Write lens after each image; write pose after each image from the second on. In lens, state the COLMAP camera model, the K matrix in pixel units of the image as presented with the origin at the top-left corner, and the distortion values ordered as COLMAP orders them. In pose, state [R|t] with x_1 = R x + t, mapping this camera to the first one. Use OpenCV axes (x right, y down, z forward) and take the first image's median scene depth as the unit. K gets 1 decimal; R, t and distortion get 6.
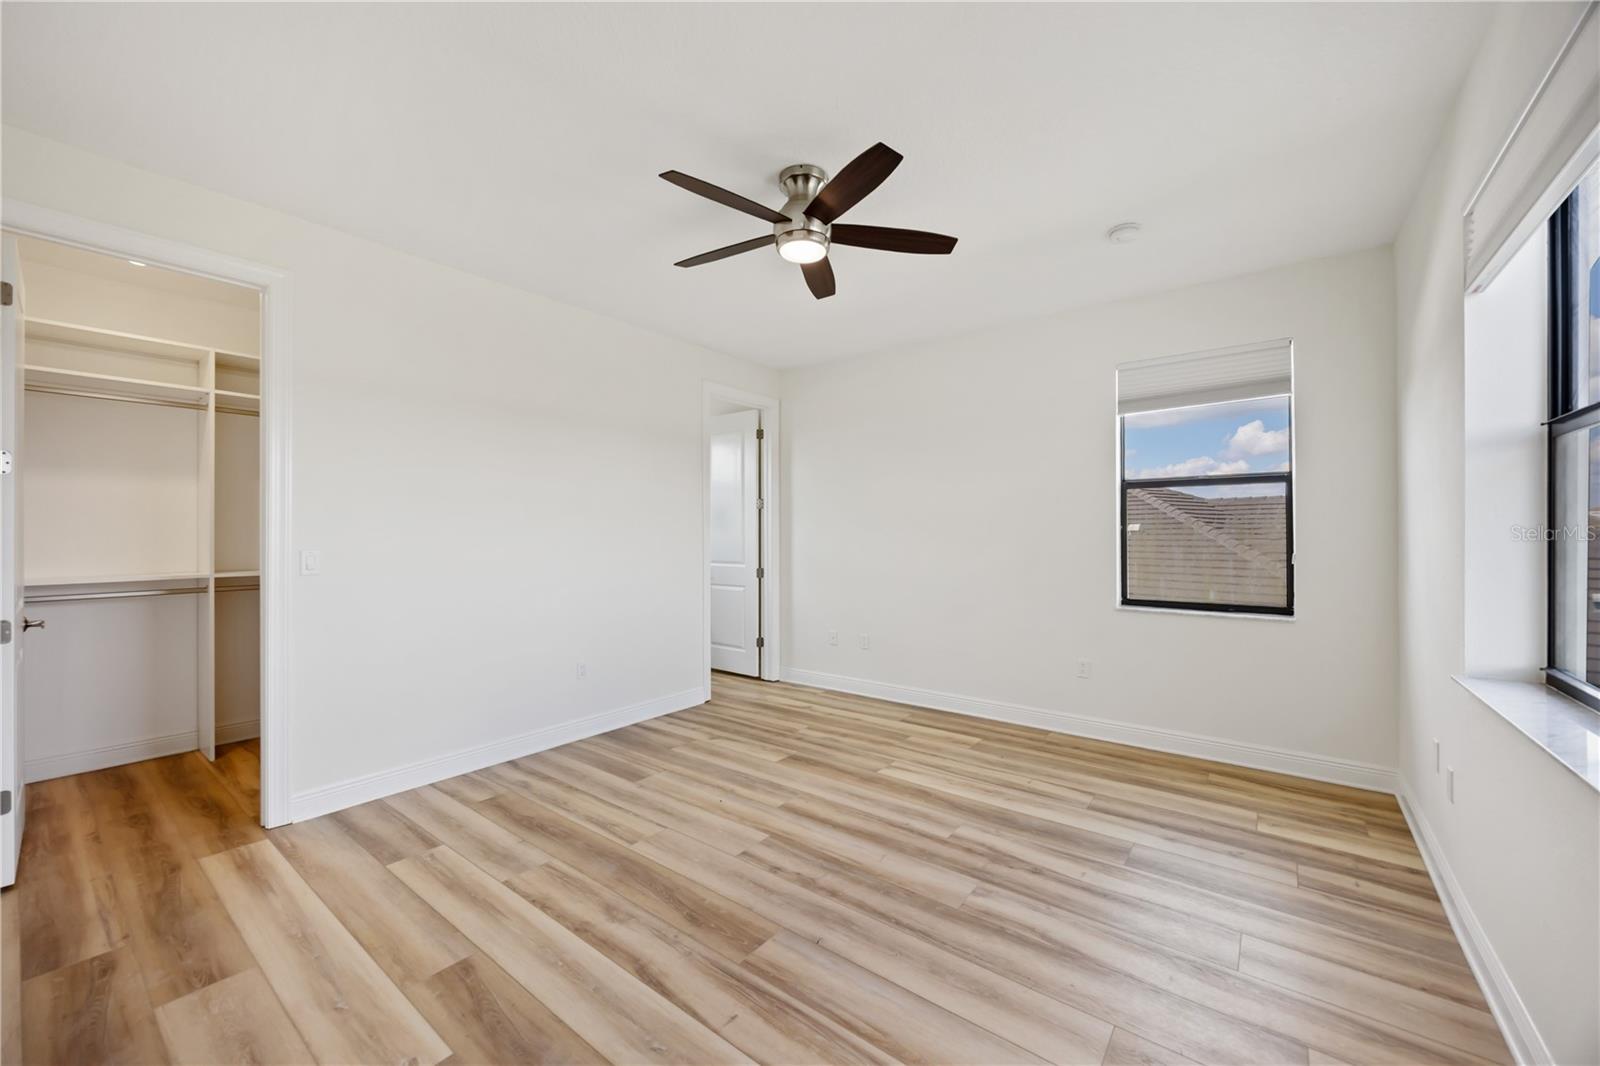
lens RADIAL K [[605.6, 0, 797.7], [0, 605.6, 533.3], [0, 0, 1]] dist [-0.002306, -0.000176]
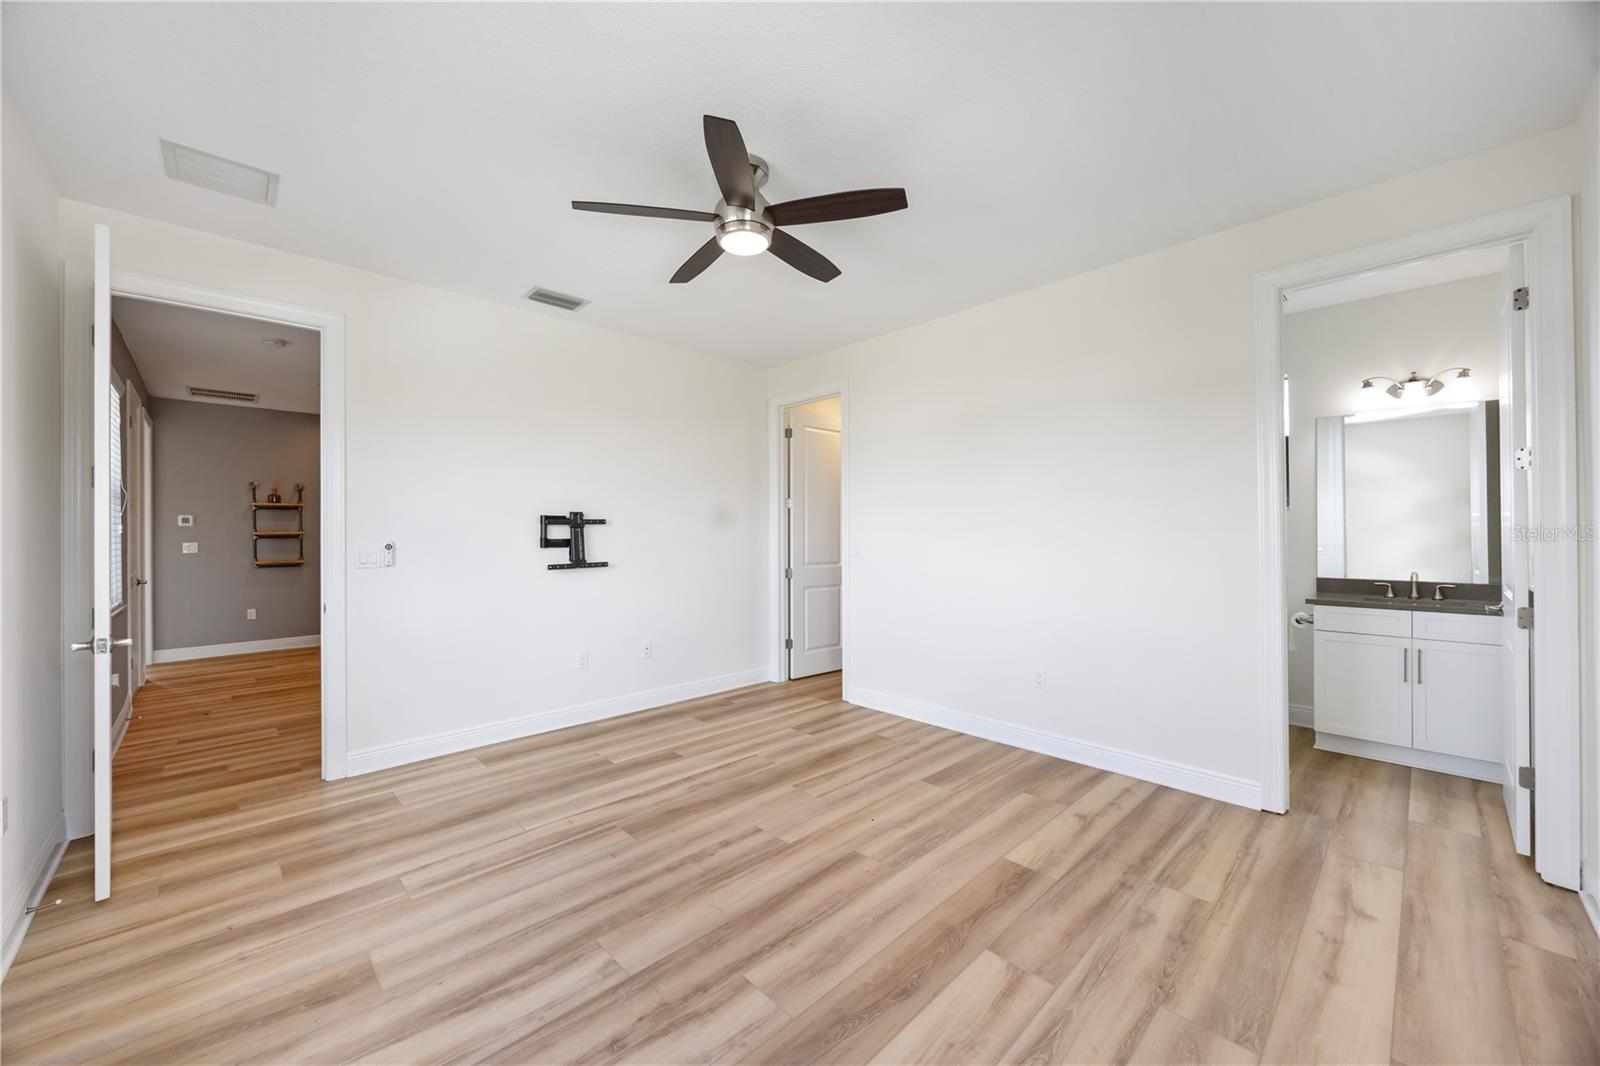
lens RADIAL K [[605.6, 0, 797.7], [0, 605.6, 533.3], [0, 0, 1]] dist [-0.002306, -0.000176]
pose [[-0.136413, 0.001378, -0.990651, 0.916989], [0.007470, 0.999972, 0.000363, 0.005913], [0.990624, -0.007351, -0.136419, 1.164028]]
